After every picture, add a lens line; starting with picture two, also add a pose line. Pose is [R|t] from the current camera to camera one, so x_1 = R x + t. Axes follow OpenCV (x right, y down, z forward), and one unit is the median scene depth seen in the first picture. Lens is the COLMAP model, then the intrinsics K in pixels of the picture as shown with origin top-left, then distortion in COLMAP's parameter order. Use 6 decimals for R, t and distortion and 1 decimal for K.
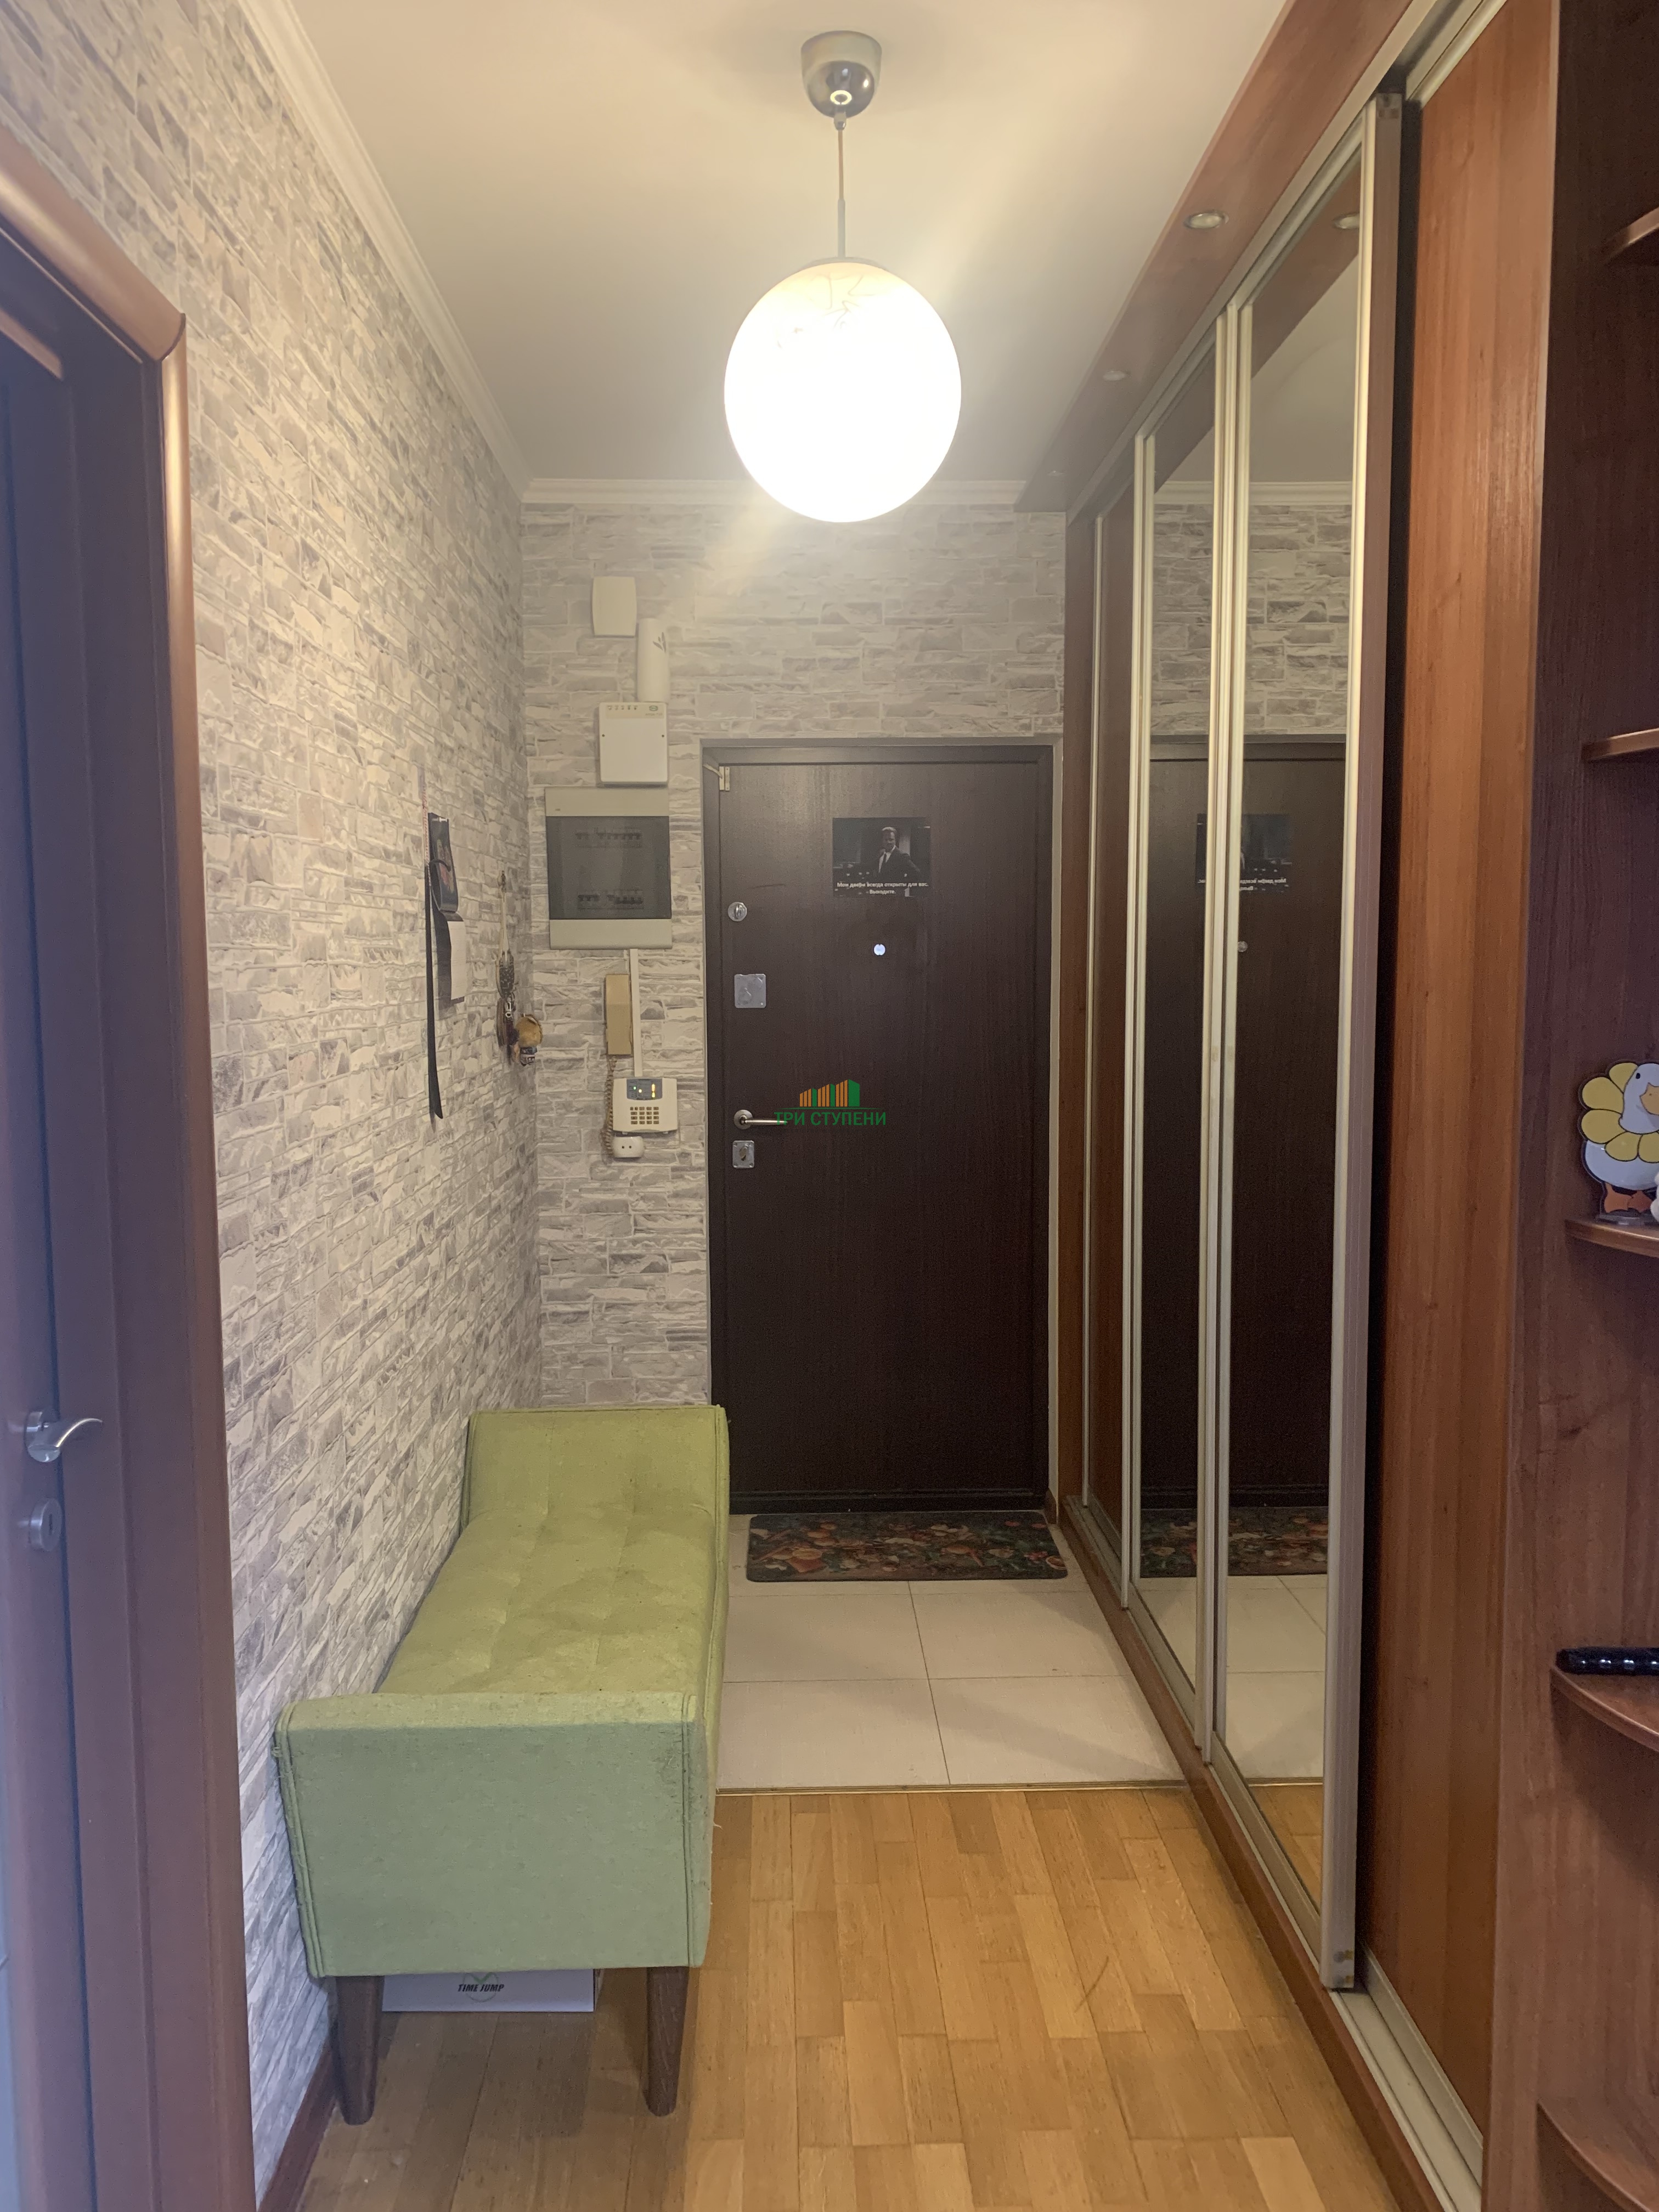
lens RADIAL K [[1711.2, 0, 819.5], [0, 1711.2, 1102.8], [0, 0, 1]] dist [0.032748, -0.024296]
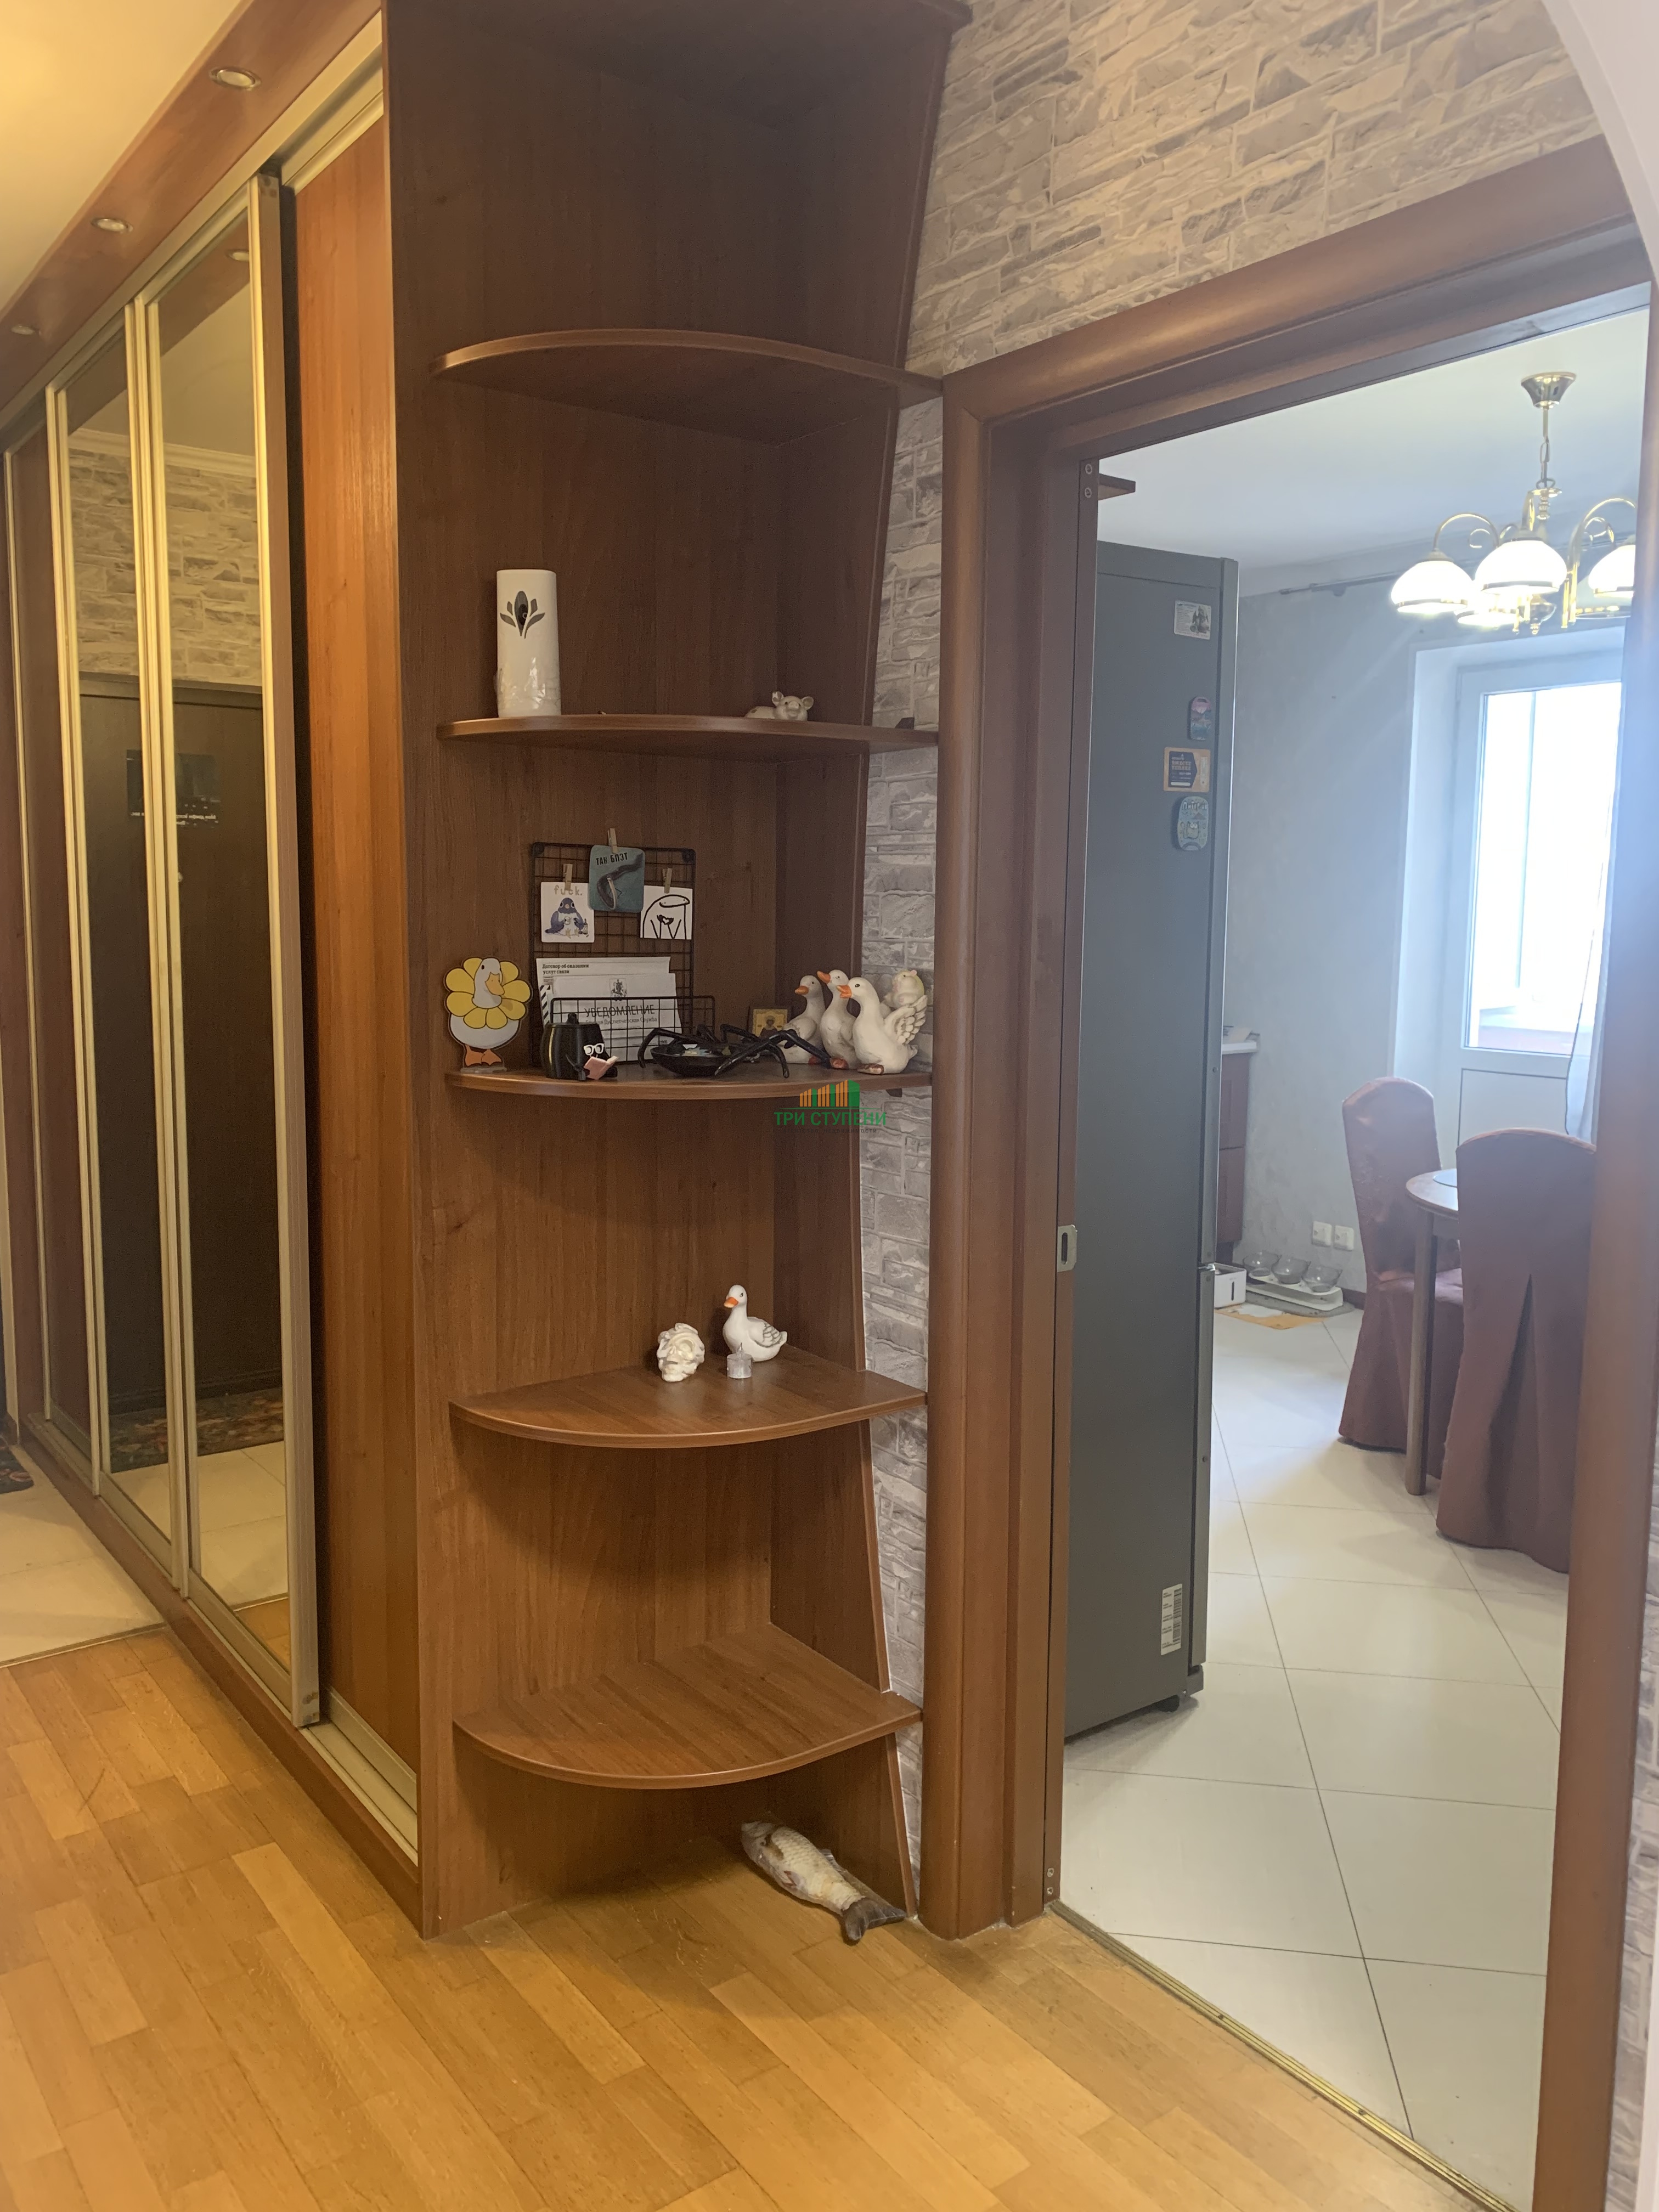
lens RADIAL K [[1711.2, 0, 819.4], [0, 1711.2, 1113.9], [0, 0, 1]] dist [0.032748, -0.024296]
pose [[0.824963, -0.056734, 0.562332, -0.059568], [0.034936, 0.998165, 0.049452, 0.028661], [-0.564105, -0.021150, 0.825432, -0.196723]]
